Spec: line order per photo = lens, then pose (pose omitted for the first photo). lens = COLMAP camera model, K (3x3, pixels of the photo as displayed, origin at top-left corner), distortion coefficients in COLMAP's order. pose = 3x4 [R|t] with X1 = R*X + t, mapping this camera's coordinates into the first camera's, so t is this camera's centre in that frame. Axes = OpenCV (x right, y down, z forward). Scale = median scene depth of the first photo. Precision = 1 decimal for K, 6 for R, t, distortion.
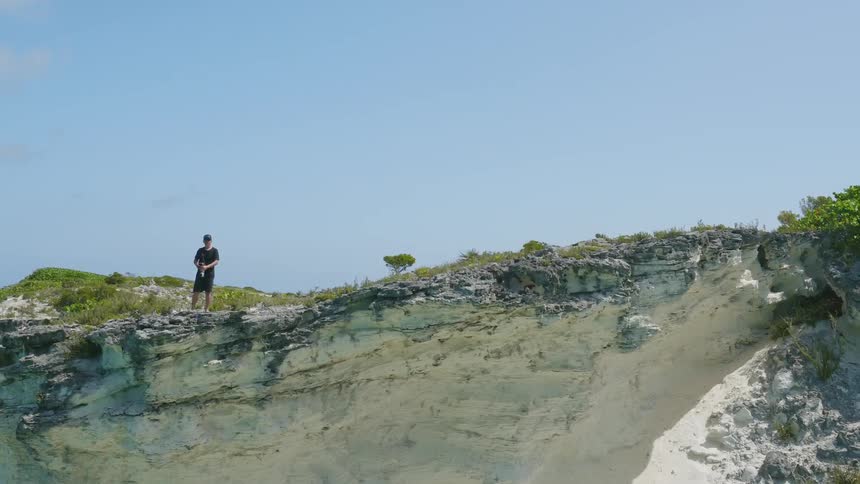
lens RADIAL K [[747.3, 0, 431.6], [0, 747.3, 240.9], [0, 0, 1]] dist [-0.114206, -0.005575]
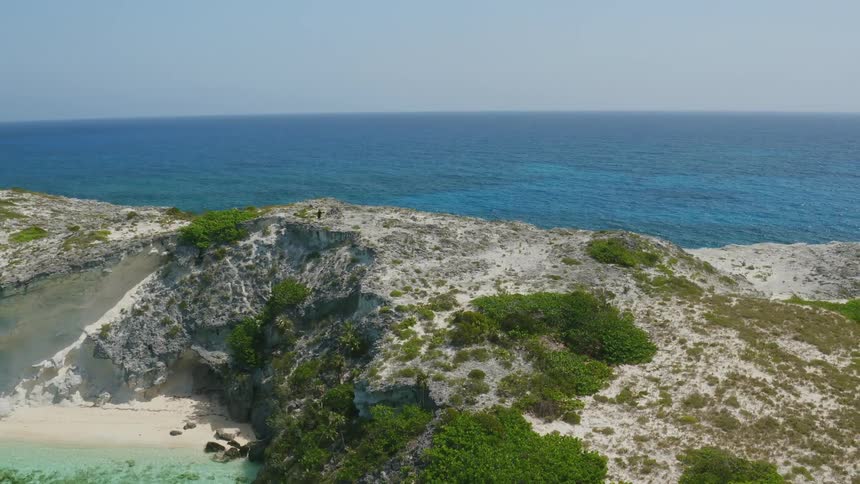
lens RADIAL K [[747.3, 0, 428.3], [0, 747.3, 244.3], [0, 0, 1]] dist [-0.114206, -0.005575]
pose [[0.963084, -0.055831, 0.263349, 0.947588], [-0.011629, 0.968716, 0.247900, -1.120513], [-0.268950, -0.241811, 0.932305, -3.505464]]
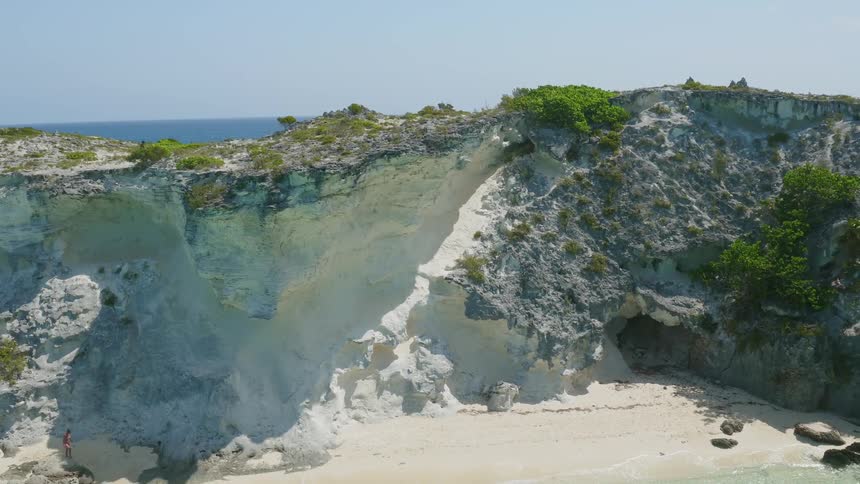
lens RADIAL K [[747.3, 0, 430.6], [0, 747.3, 240.0], [0, 0, 1]] dist [-0.114206, -0.005575]
pose [[0.915621, -0.076224, 0.394750, -0.783926], [-0.019898, 0.972069, 0.233852, -0.196738], [-0.401549, -0.221975, 0.888530, -1.178496]]
